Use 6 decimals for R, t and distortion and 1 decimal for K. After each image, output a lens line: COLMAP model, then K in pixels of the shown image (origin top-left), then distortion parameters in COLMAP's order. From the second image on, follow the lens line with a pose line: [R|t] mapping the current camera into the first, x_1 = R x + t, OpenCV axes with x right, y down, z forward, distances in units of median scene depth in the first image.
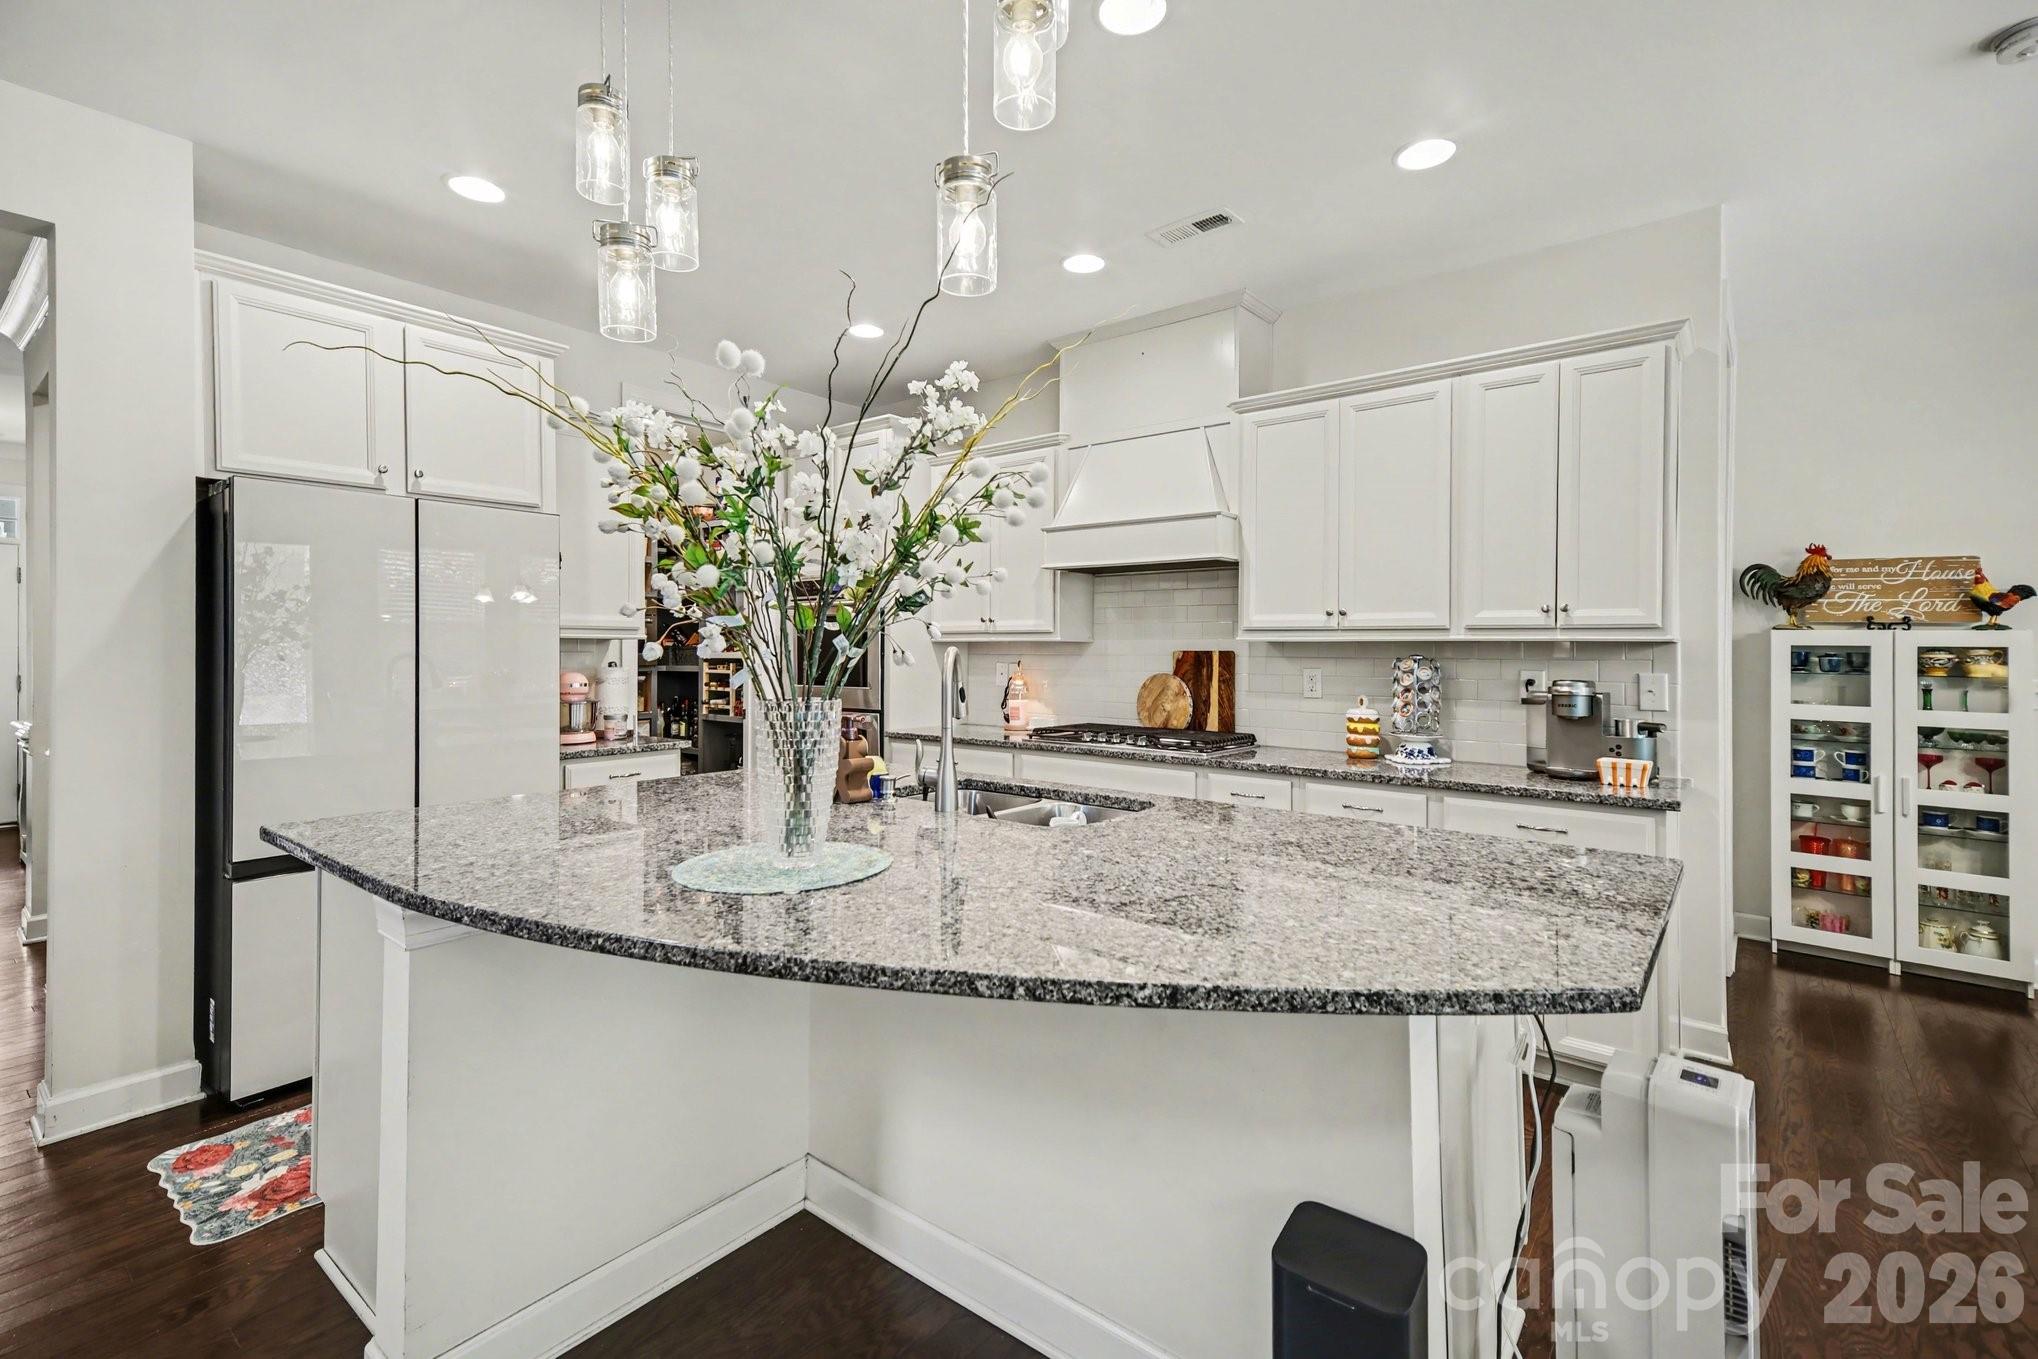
lens RADIAL K [[880.0, 0, 1012.9], [0, 880.0, 656.3], [0, 0, 1]] dist [0.020169, -0.000235]
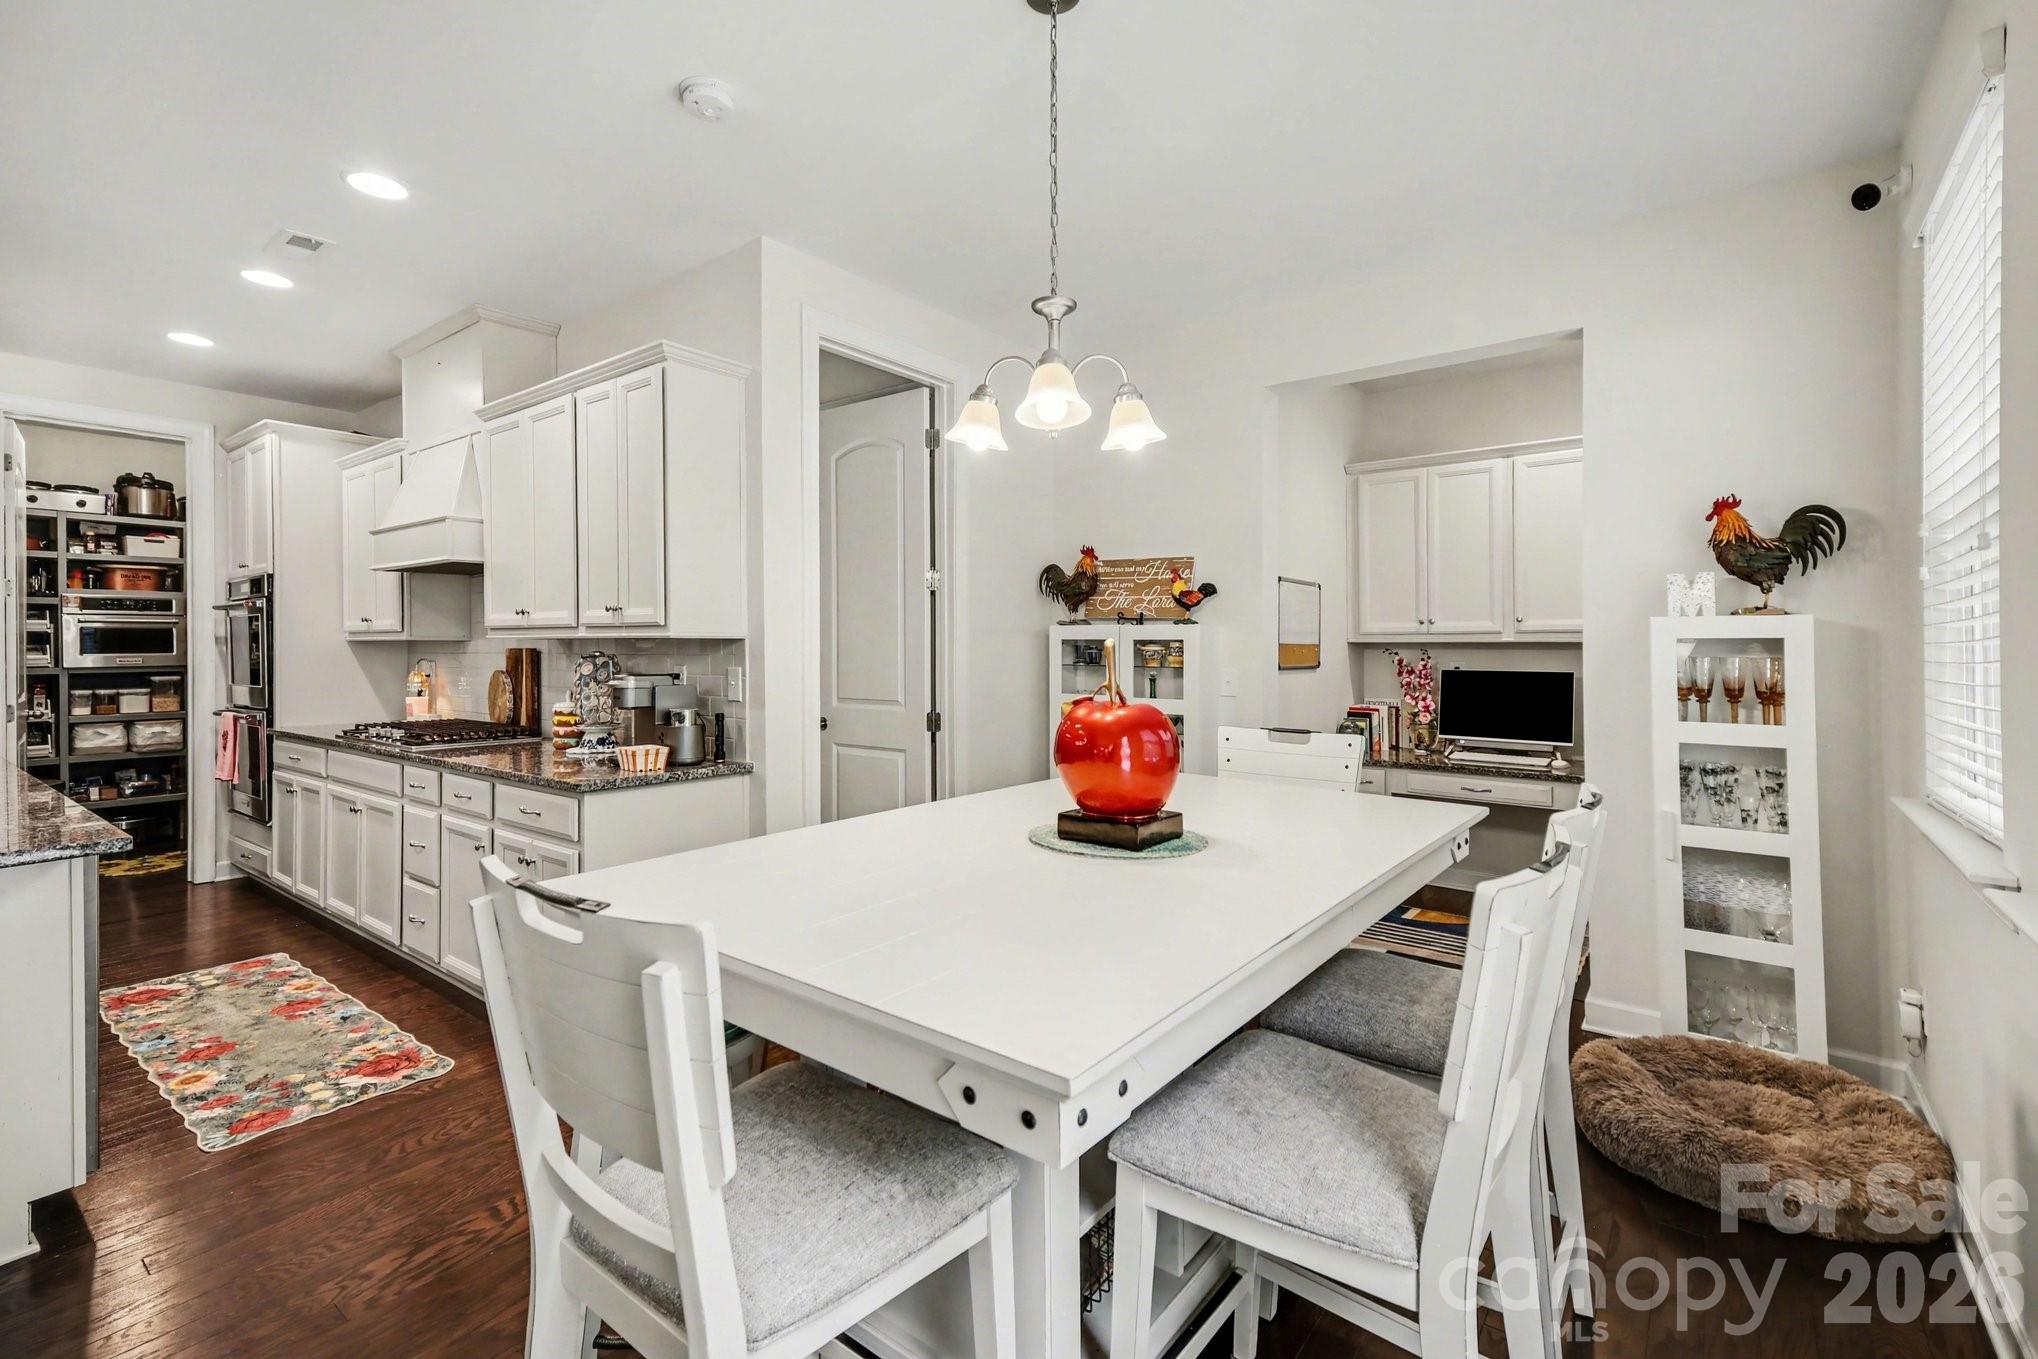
lens RADIAL K [[897.4, 0, 1012.3], [0, 897.4, 638.7], [0, 0, 1]] dist [0.021919, -0.000276]
pose [[0.999863, -0.006459, 0.015216, 0.802695], [0.006690, 0.999862, -0.015190, 0.002463], [-0.015116, 0.015289, 0.999769, -0.078999]]
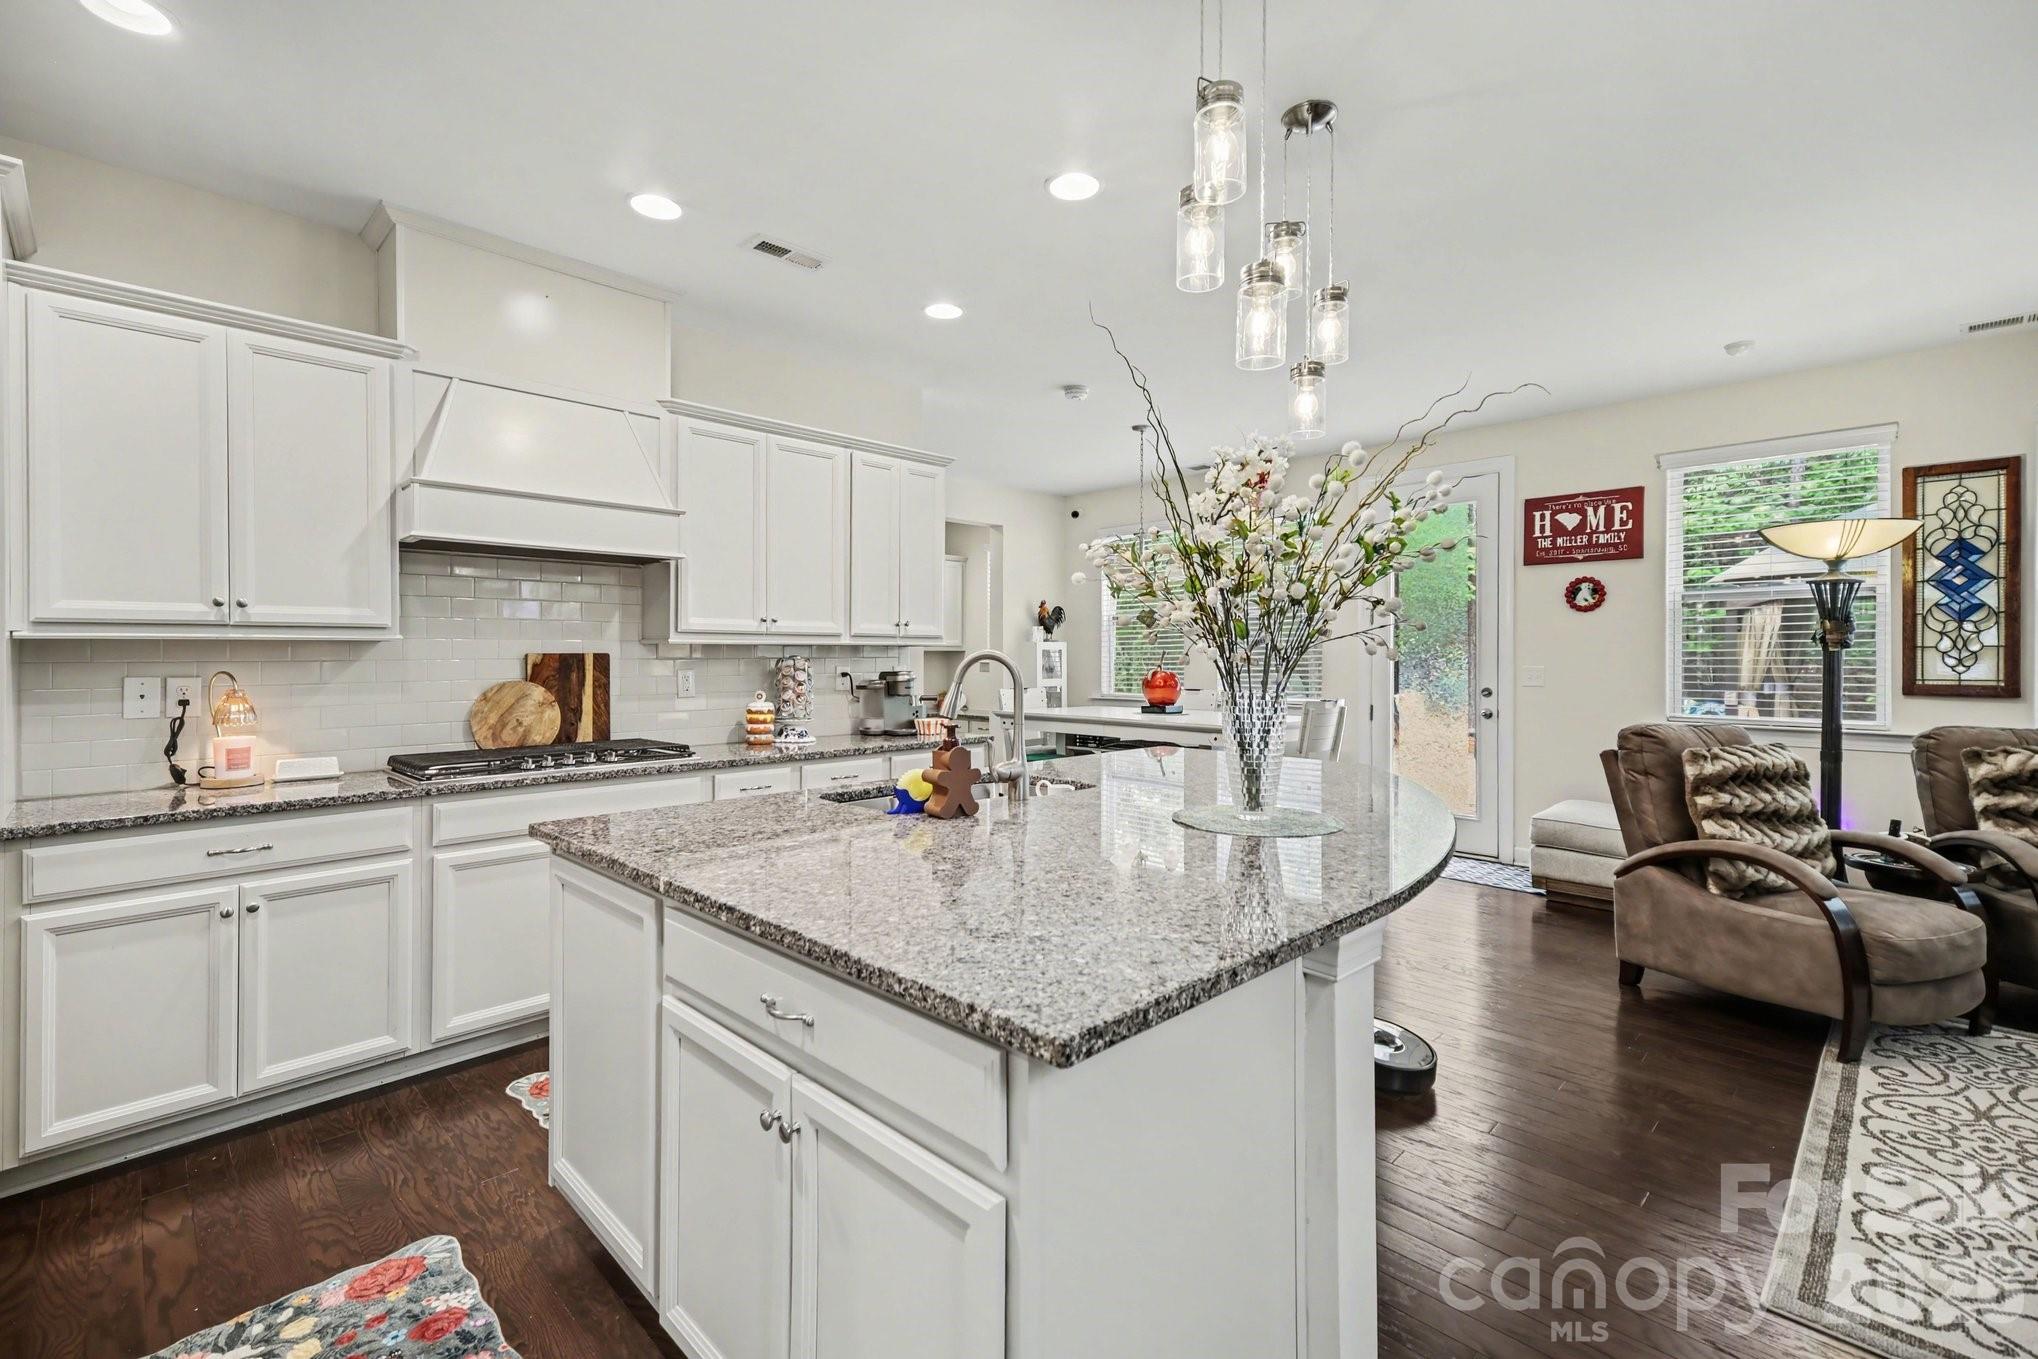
lens RADIAL K [[910.1, 0, 987.9], [0, 910.1, 662.0], [0, 0, 1]] dist [0.012744, -0.000377]
pose [[0.121018, -0.017028, 0.992504, -0.664267], [0.009943, 0.999823, 0.015941, -0.008214], [-0.992601, 0.007940, 0.121166, 0.484702]]
